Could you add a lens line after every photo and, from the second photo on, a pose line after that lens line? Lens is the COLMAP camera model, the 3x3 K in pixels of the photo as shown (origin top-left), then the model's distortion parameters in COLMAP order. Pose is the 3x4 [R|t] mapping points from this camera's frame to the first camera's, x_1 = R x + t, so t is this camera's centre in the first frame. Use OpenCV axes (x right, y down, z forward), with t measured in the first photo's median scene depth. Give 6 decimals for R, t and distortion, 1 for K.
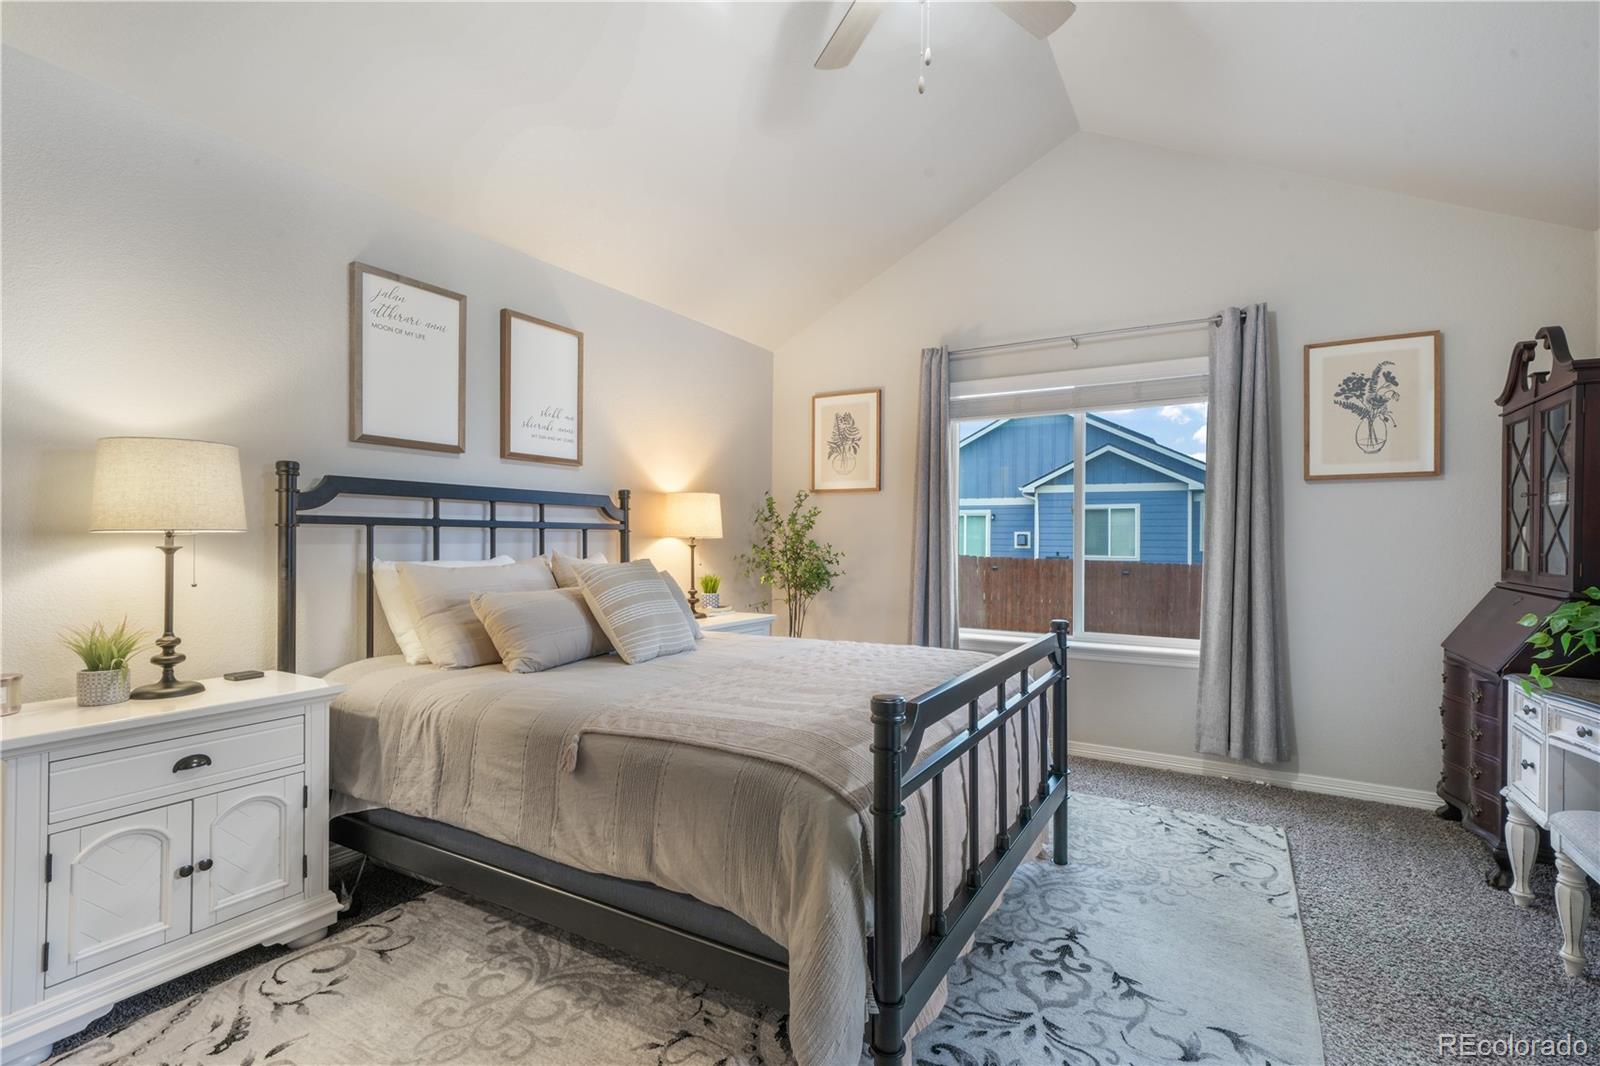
lens RADIAL K [[743.8, 0, 800.0], [0, 743.8, 533.0], [0, 0, 1]] dist [0.018693, -0.000203]
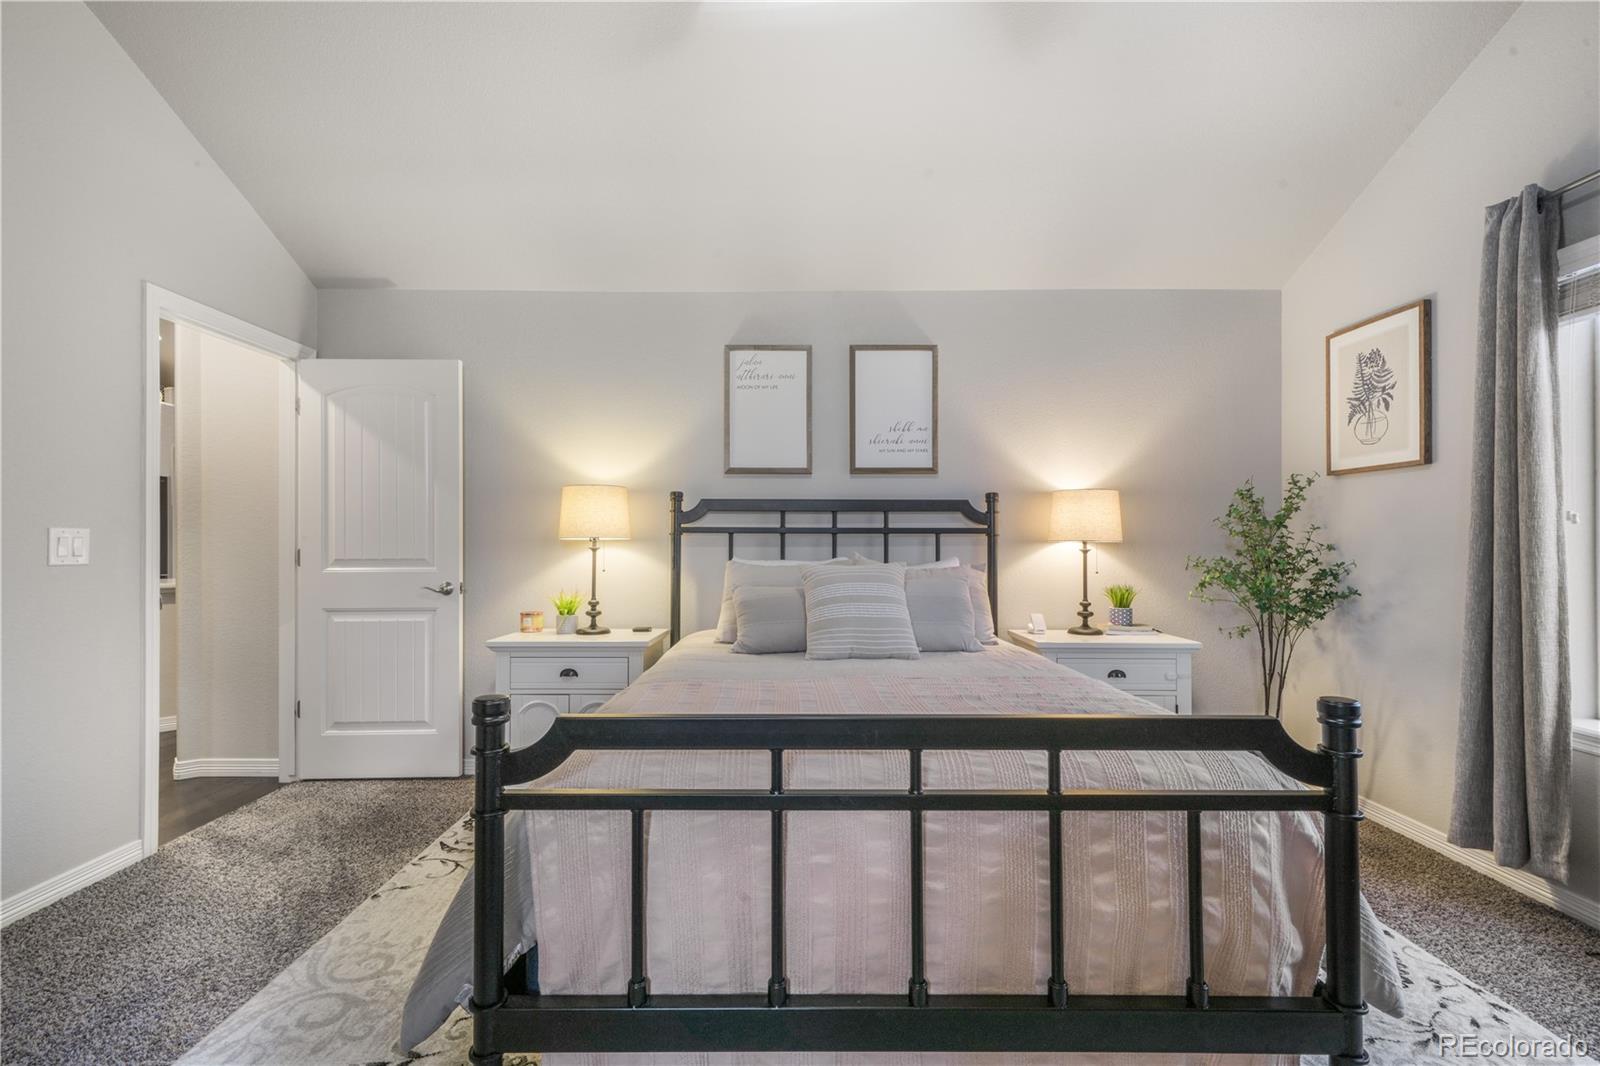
lens RADIAL K [[696.7, 0, 795.0], [0, 696.7, 536.7], [0, 0, 1]] dist [0.007040, 0.000307]
pose [[0.514901, -0.013207, -0.857148, 0.453257], [0.007112, 0.999913, -0.011135, 0.008504], [0.857220, -0.000363, 0.514950, 0.343205]]
